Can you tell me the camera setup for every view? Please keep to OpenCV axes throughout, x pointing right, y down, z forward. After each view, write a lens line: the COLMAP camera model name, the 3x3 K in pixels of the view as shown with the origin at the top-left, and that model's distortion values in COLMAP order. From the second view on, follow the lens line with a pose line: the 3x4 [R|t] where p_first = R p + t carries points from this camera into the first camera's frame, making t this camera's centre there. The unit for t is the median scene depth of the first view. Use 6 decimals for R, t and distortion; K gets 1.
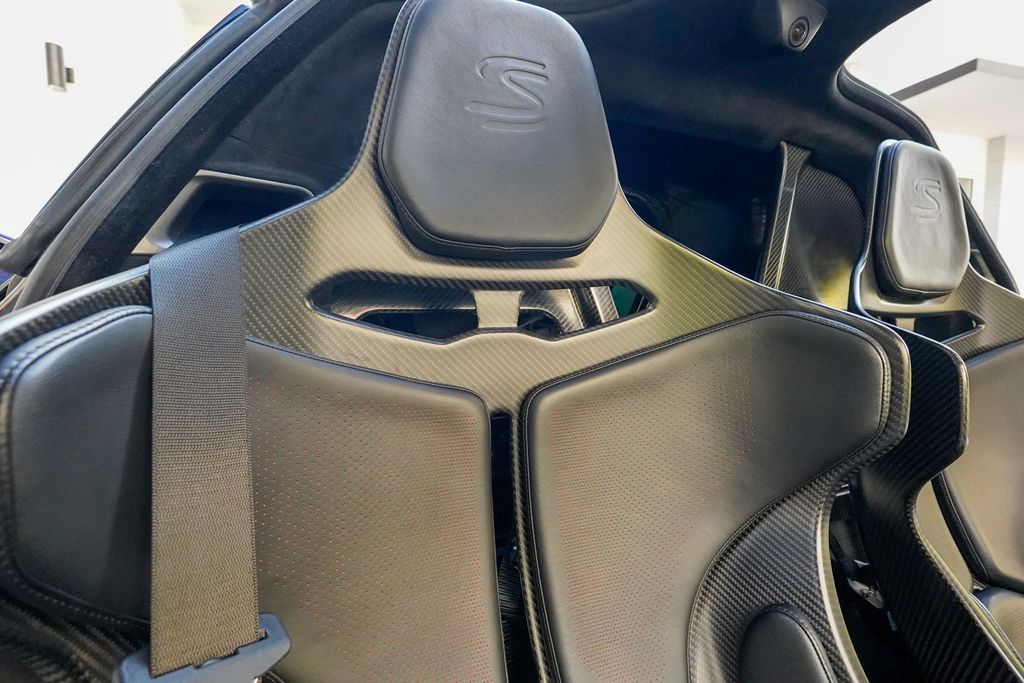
lens RADIAL K [[469.0, 0, 511.2], [0, 469.0, 346.6], [0, 0, 1]] dist [-0.022802, 0.014225]
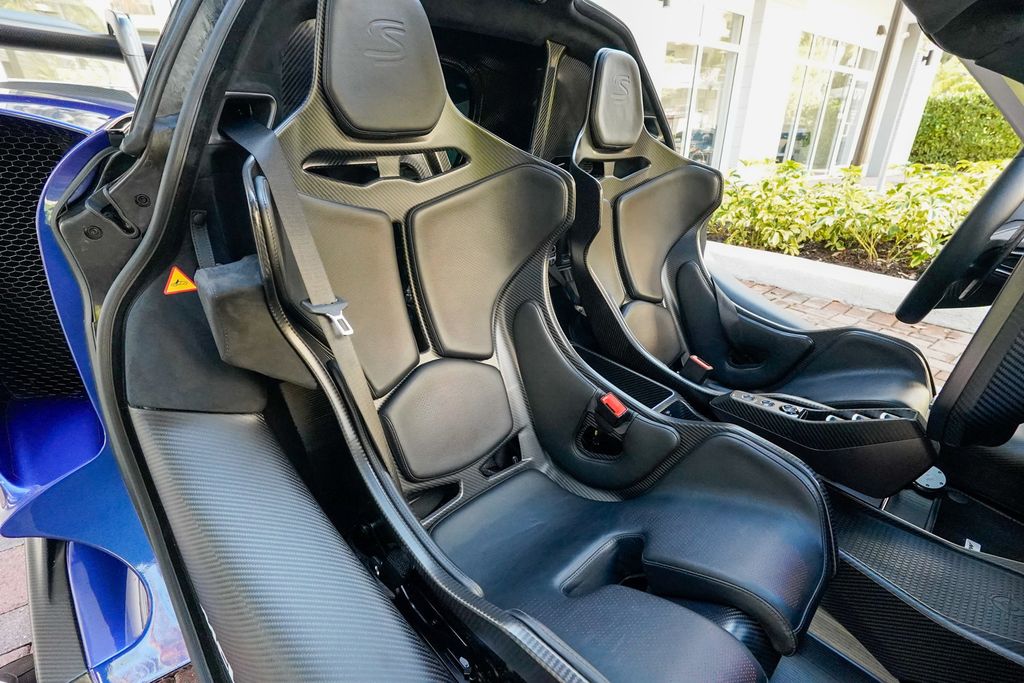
lens RADIAL K [[469.0, 0, 511.2], [0, 469.0, 346.6], [0, 0, 1]] dist [-0.022802, 0.014225]
pose [[0.938506, -0.139347, 0.315893, -0.245630], [0.024347, 0.939369, 0.342042, -0.027824], [-0.344402, -0.313317, 0.884997, -1.005934]]
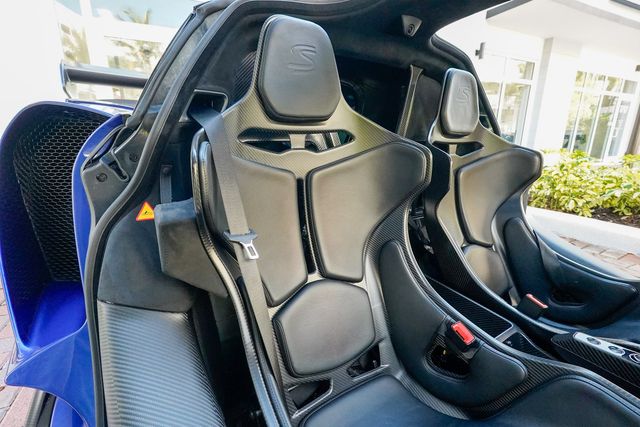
lens RADIAL K [[293.1, 0, 319.5], [0, 293.1, 216.7], [0, 0, 1]] dist [-0.022802, 0.014225]
pose [[0.986589, -0.037544, 0.158847, -0.177569], [0.007533, 0.982623, 0.185458, 0.034621], [-0.163050, -0.181774, 0.969728, -0.700658]]
